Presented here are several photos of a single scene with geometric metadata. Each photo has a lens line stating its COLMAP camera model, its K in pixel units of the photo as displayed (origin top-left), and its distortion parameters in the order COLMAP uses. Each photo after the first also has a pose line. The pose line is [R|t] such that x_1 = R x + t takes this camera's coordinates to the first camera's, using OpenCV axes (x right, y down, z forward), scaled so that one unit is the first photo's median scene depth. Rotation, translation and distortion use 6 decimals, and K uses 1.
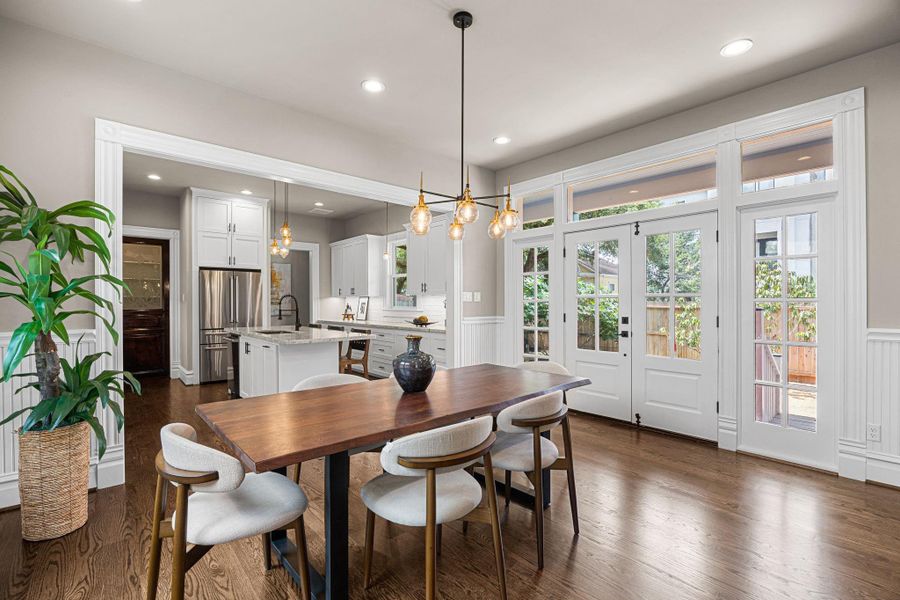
lens RADIAL K [[390.0, 0, 449.8], [0, 390.0, 302.9], [0, 0, 1]] dist [-0.026730, -0.000027]
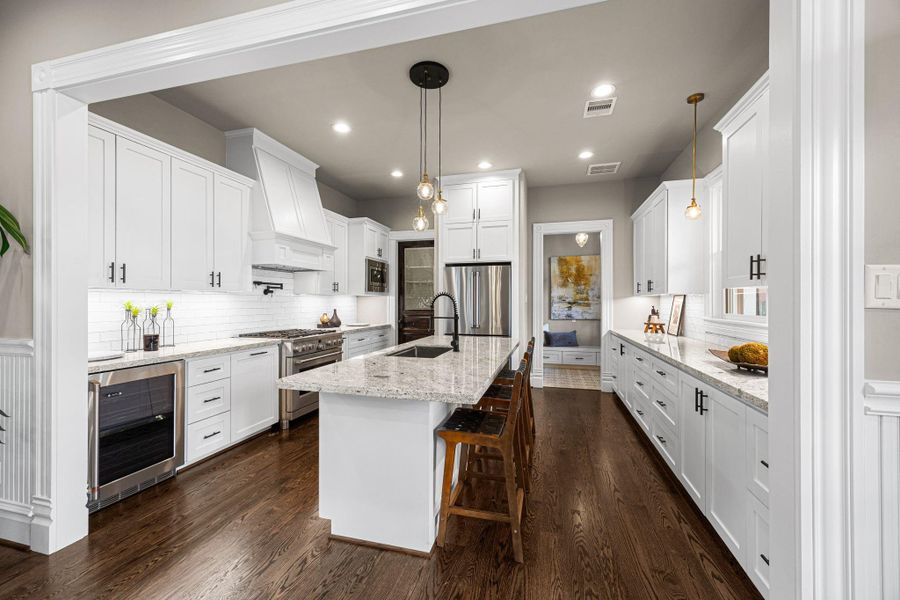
lens RADIAL K [[361.3, 0, 450.0], [0, 361.3, 300.0], [0, 0, 1]] dist [-0.000607, -0.000129]
pose [[0.534818, -0.002426, -0.844964, 0.063815], [-0.005246, 0.999967, -0.006191, -0.004089], [0.844951, 0.007744, 0.534788, 0.528453]]
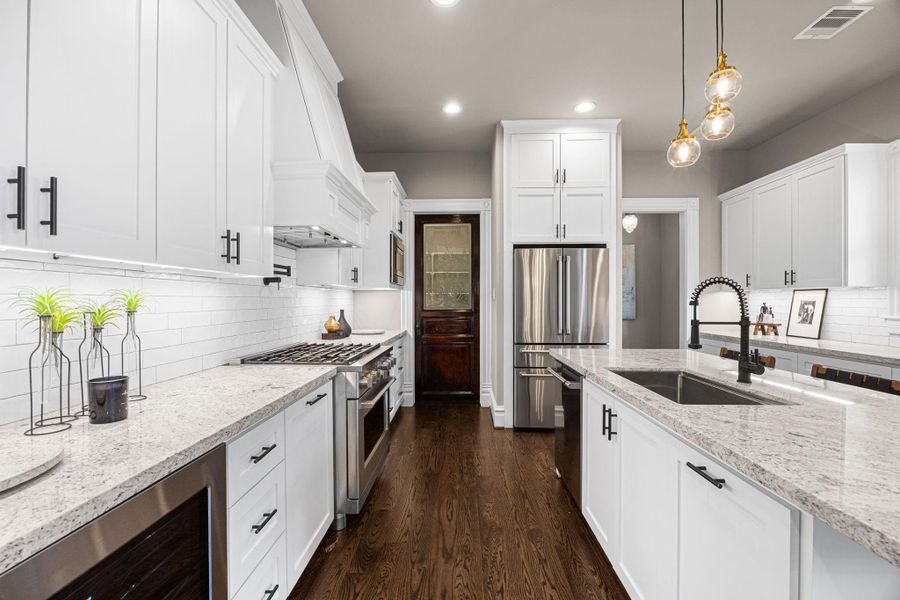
lens RADIAL K [[390.0, 0, 449.8], [0, 390.0, 302.9], [0, 0, 1]] dist [-0.026730, -0.000027]
pose [[0.718154, 0.004611, -0.695869, -0.262863], [-0.002342, 0.999988, 0.004210, 0.000323], [0.695880, -0.001393, 0.718157, 0.439399]]
